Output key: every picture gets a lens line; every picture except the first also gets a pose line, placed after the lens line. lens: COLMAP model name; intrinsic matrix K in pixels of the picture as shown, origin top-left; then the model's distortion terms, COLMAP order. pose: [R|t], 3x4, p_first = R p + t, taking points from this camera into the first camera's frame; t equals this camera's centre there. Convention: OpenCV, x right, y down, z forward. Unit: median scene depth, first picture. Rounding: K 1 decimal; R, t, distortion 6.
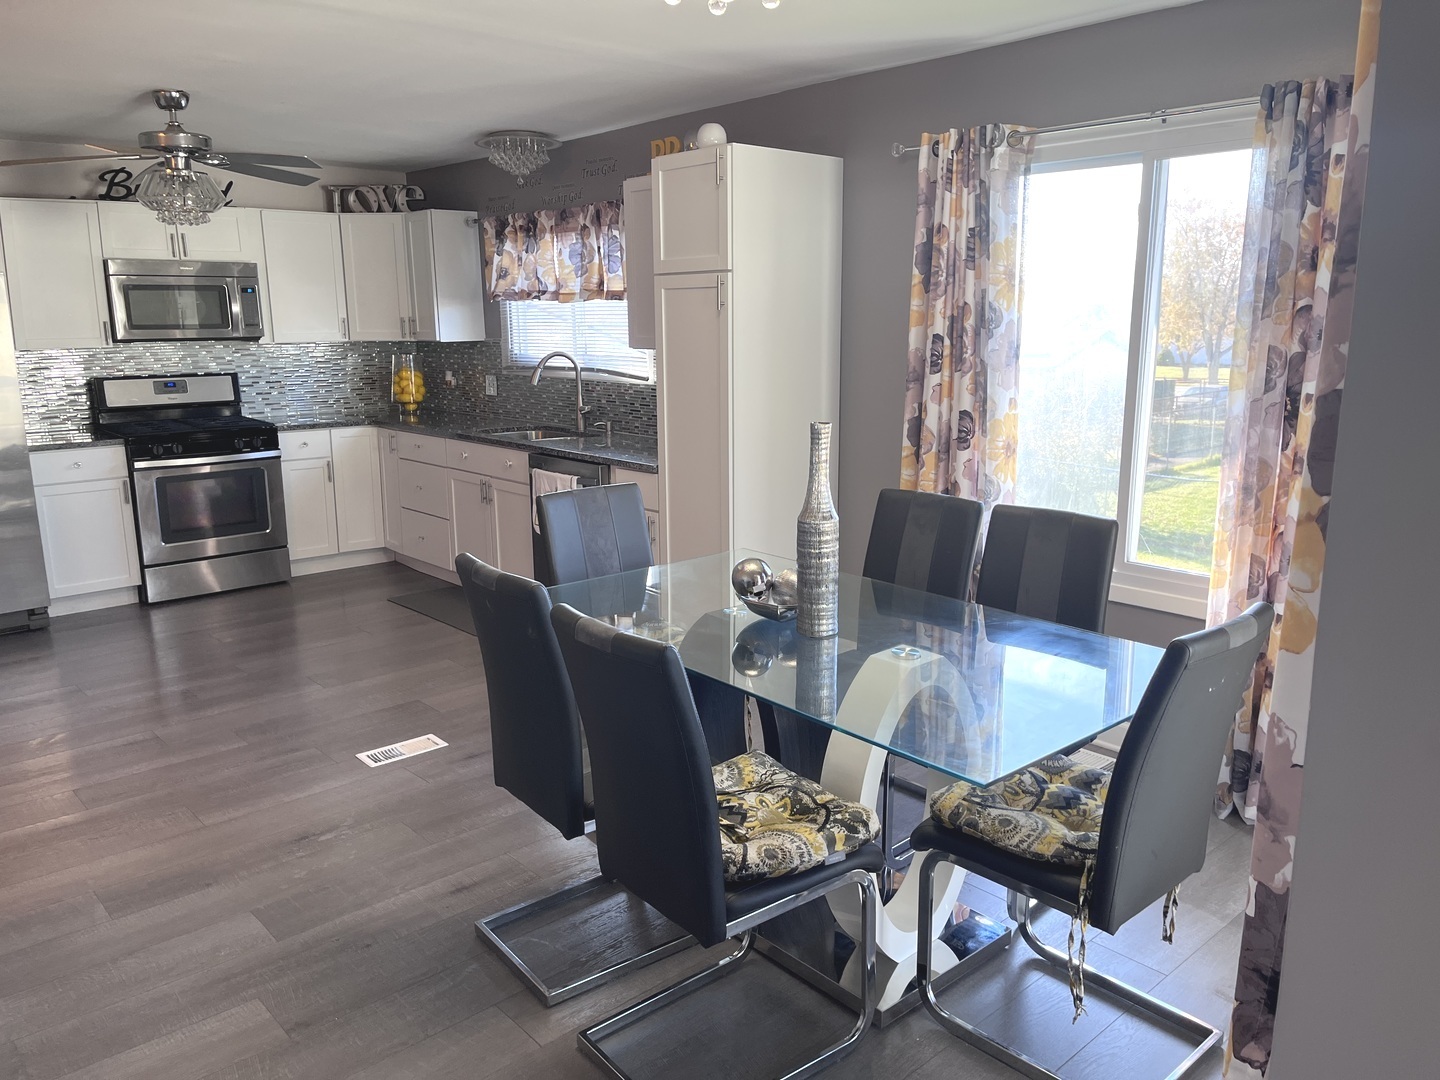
lens RADIAL K [[1109.7, 0, 724.8], [0, 1109.7, 537.5], [0, 0, 1]] dist [0.059845, -0.076068]
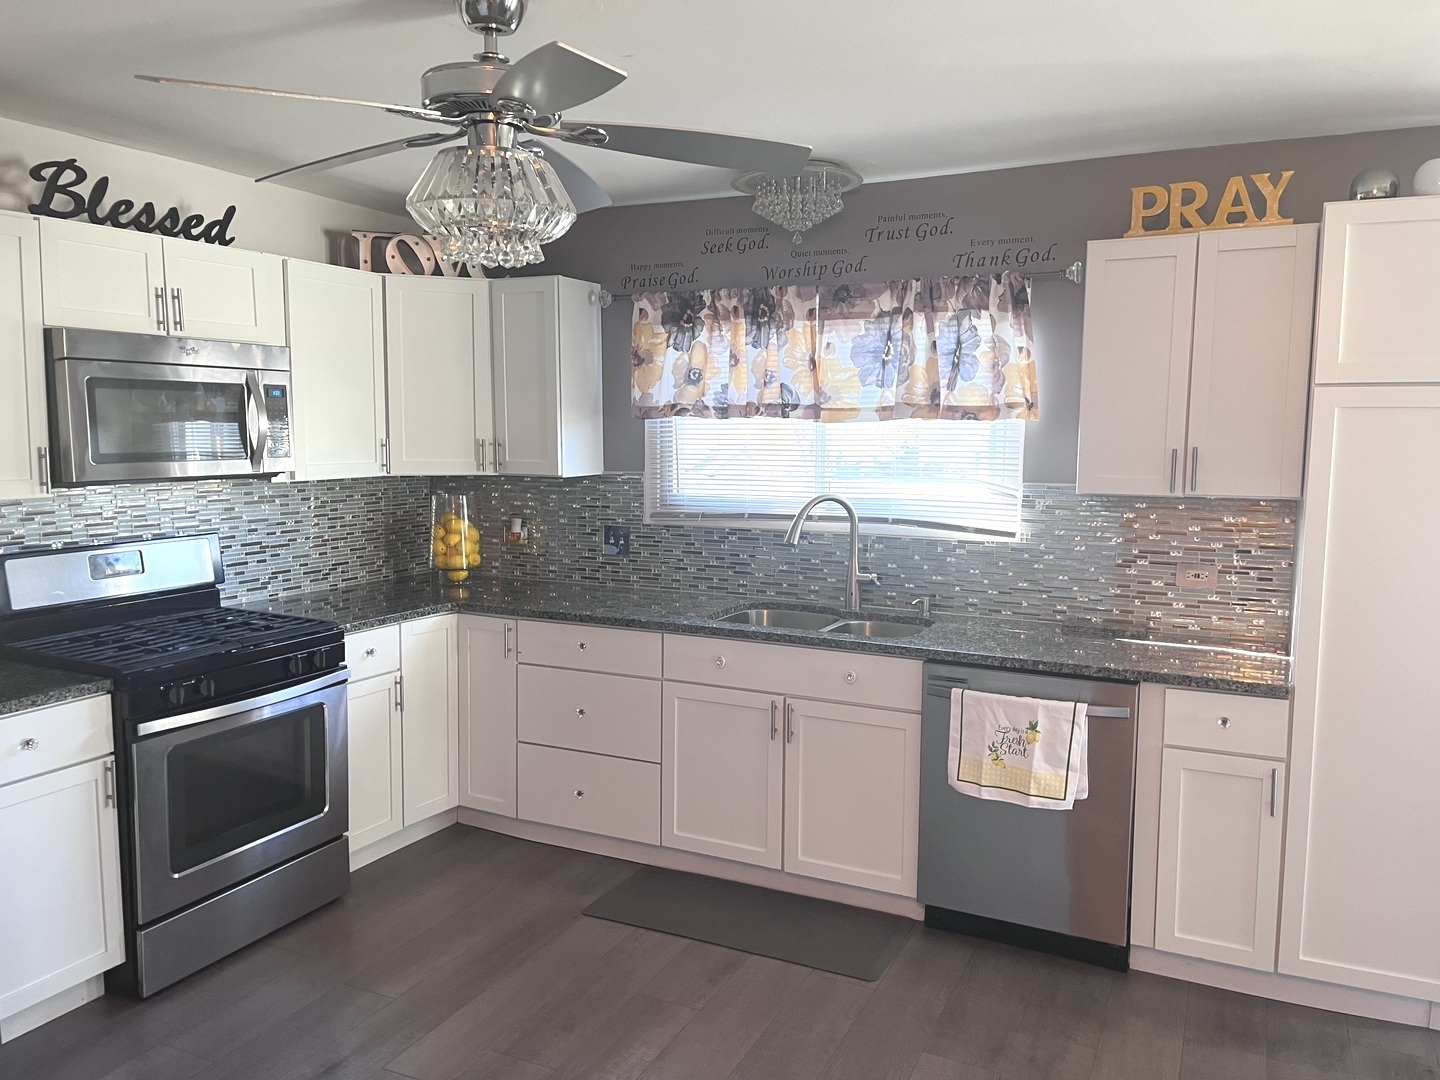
lens RADIAL K [[1109.7, 0, 722.5], [0, 1109.7, 543.1], [0, 0, 1]] dist [0.059845, -0.076068]
pose [[0.921763, -0.027796, 0.386755, -0.459102], [0.063238, 0.994850, -0.079216, -0.088143], [-0.382561, 0.097476, 0.918774, 0.412358]]
